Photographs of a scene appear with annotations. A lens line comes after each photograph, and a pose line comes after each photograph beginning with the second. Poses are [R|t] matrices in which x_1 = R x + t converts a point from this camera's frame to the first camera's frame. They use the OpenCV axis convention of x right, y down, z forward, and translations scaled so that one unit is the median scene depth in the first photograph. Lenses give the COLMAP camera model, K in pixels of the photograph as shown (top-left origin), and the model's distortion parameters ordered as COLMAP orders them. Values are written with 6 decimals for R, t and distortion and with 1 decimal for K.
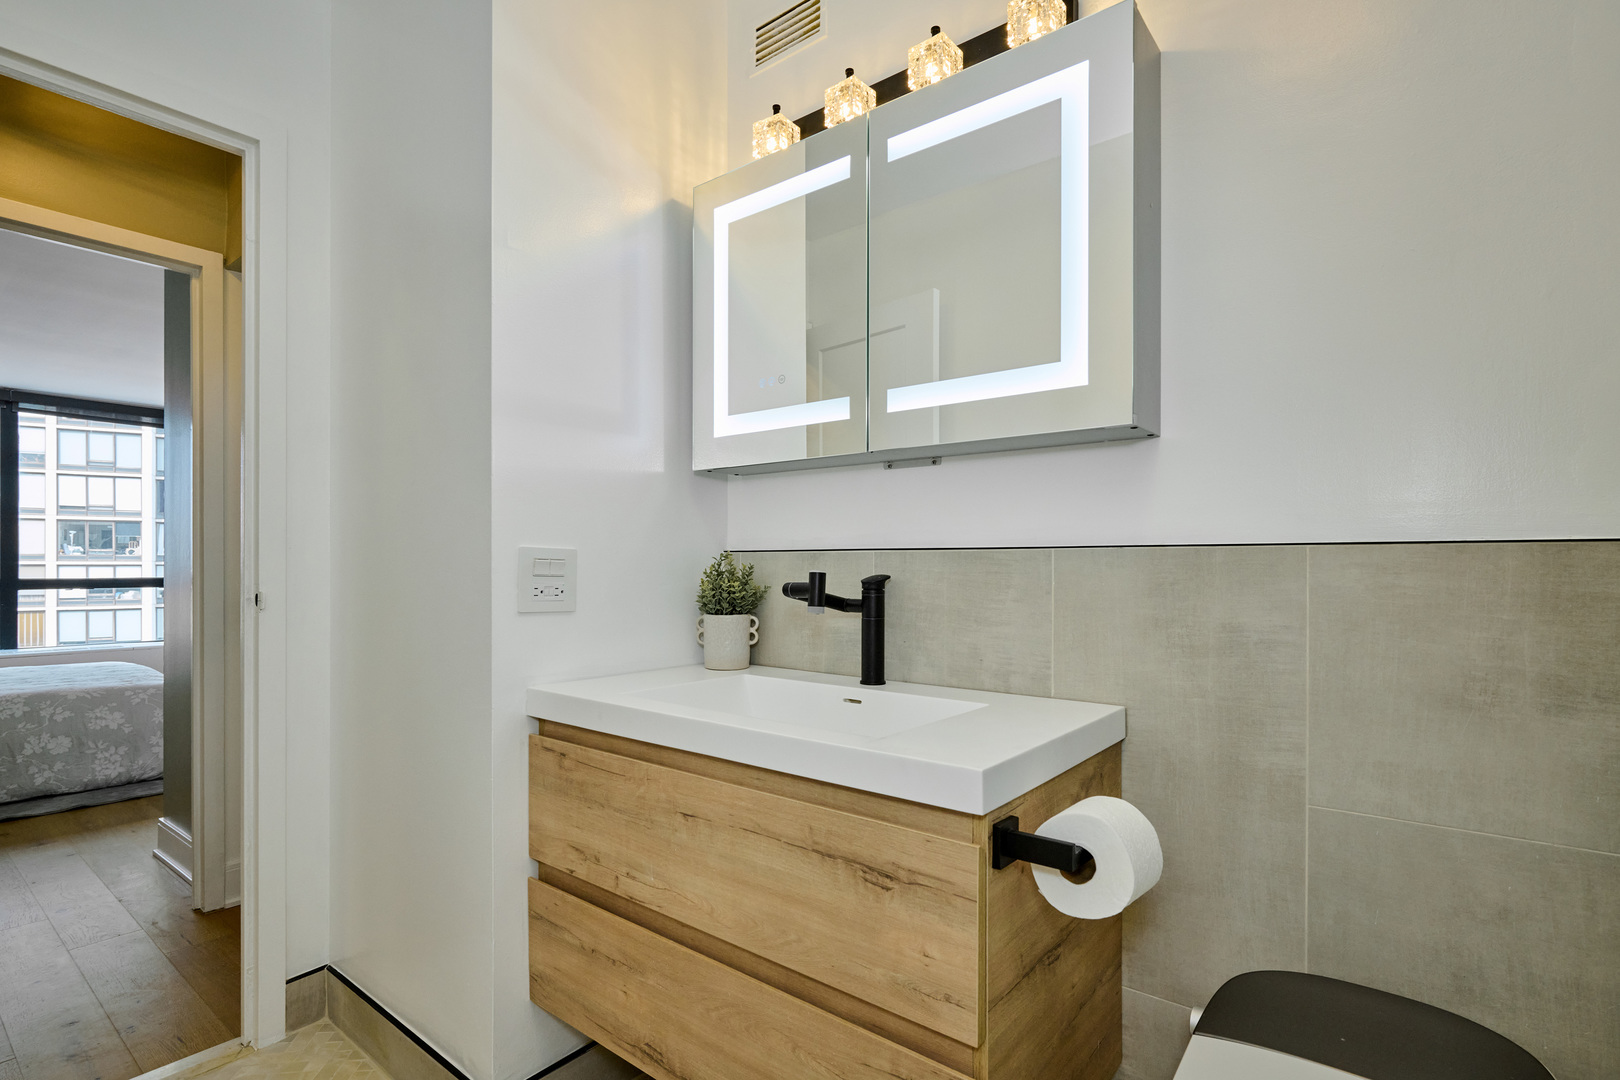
lens RADIAL K [[816.9, 0, 853.3], [0, 816.9, 561.3], [0, 0, 1]] dist [-0.015523, 0.002491]
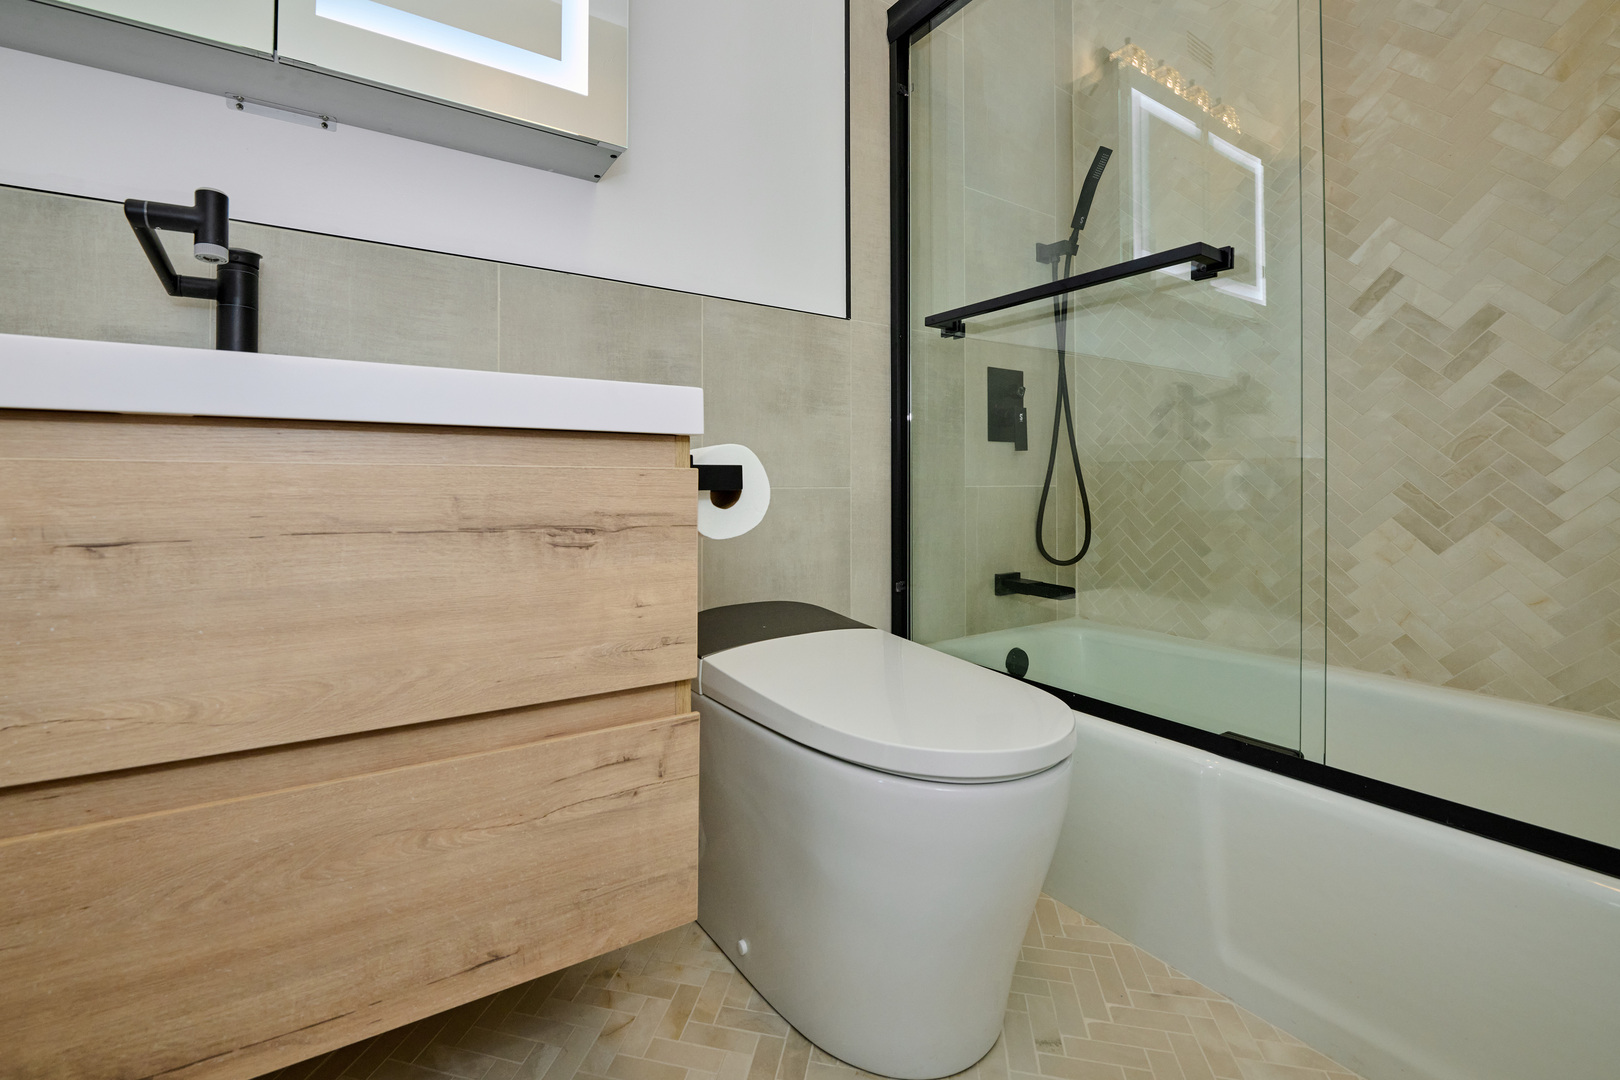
lens RADIAL K [[642.5, 0, 810.9], [0, 642.5, 459.1], [0, 0, 1]] dist [-0.003179, -0.000871]
pose [[0.361098, -0.011901, 0.932452, -0.446333], [0.013424, 0.999881, 0.007563, 0.289065], [-0.932431, 0.009786, 0.361215, 0.513051]]
